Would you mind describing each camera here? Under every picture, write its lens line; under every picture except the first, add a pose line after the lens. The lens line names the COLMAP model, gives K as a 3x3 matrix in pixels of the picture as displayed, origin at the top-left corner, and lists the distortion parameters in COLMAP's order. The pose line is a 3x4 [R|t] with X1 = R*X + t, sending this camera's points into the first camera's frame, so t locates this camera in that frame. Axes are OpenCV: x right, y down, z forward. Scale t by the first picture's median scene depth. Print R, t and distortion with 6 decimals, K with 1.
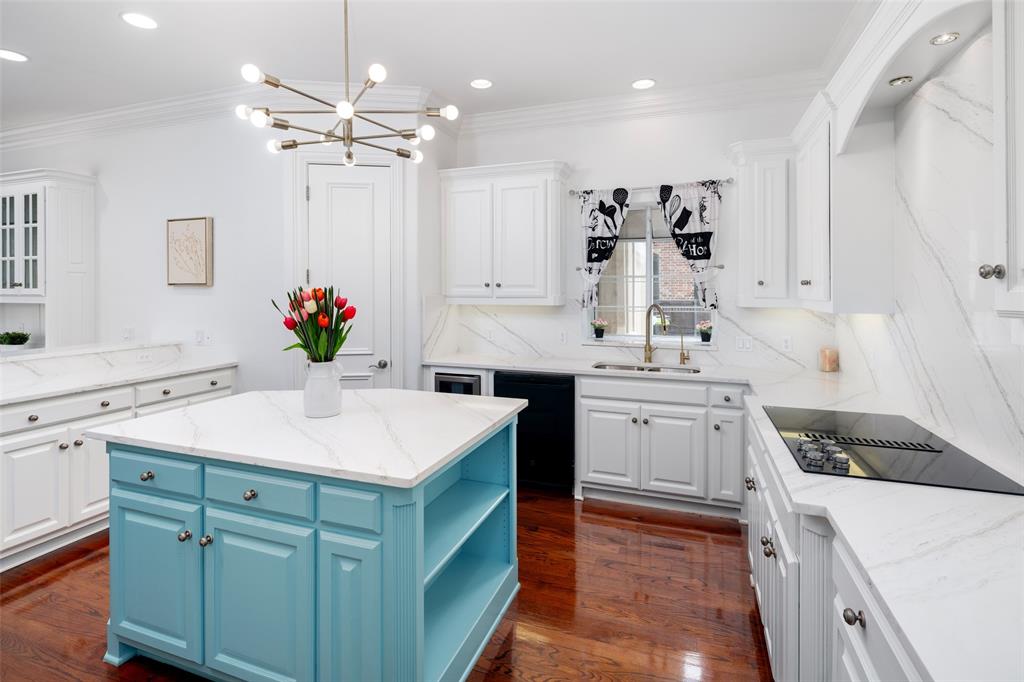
lens RADIAL K [[505.7, 0, 509.1], [0, 505.7, 290.8], [0, 0, 1]] dist [0.011250, -0.005312]
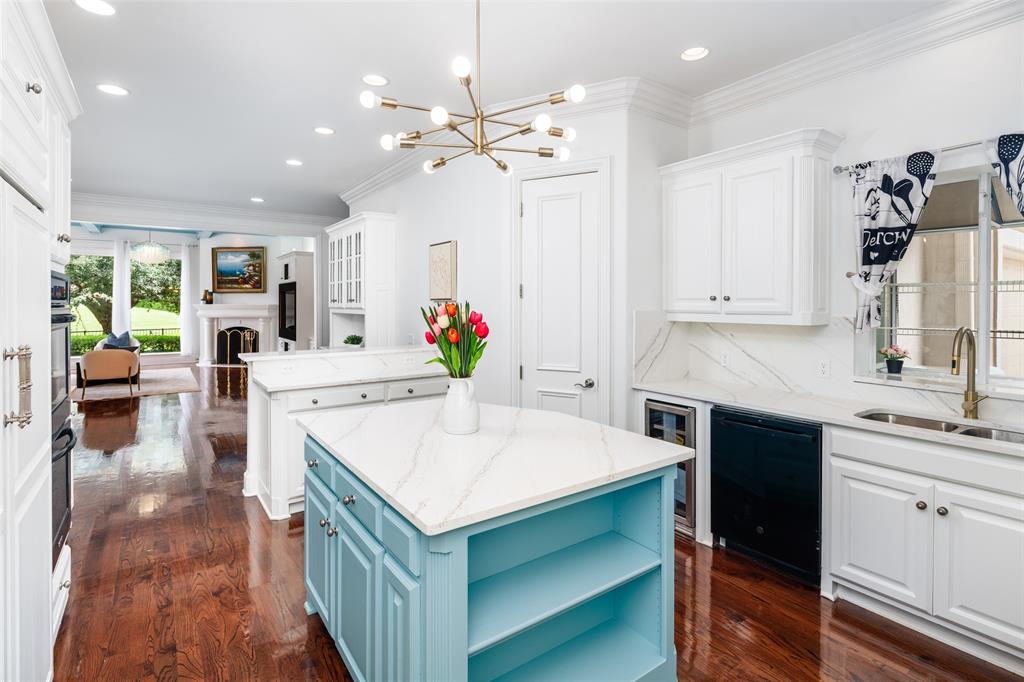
lens RADIAL K [[505.7, 0, 509.1], [0, 505.7, 307.4], [0, 0, 1]] dist [0.011250, -0.005312]
pose [[0.822849, 0.003972, -0.568247, 0.159938], [-0.000576, 0.999981, 0.006155, -0.001770], [0.568260, -0.004737, 0.822835, 0.143928]]
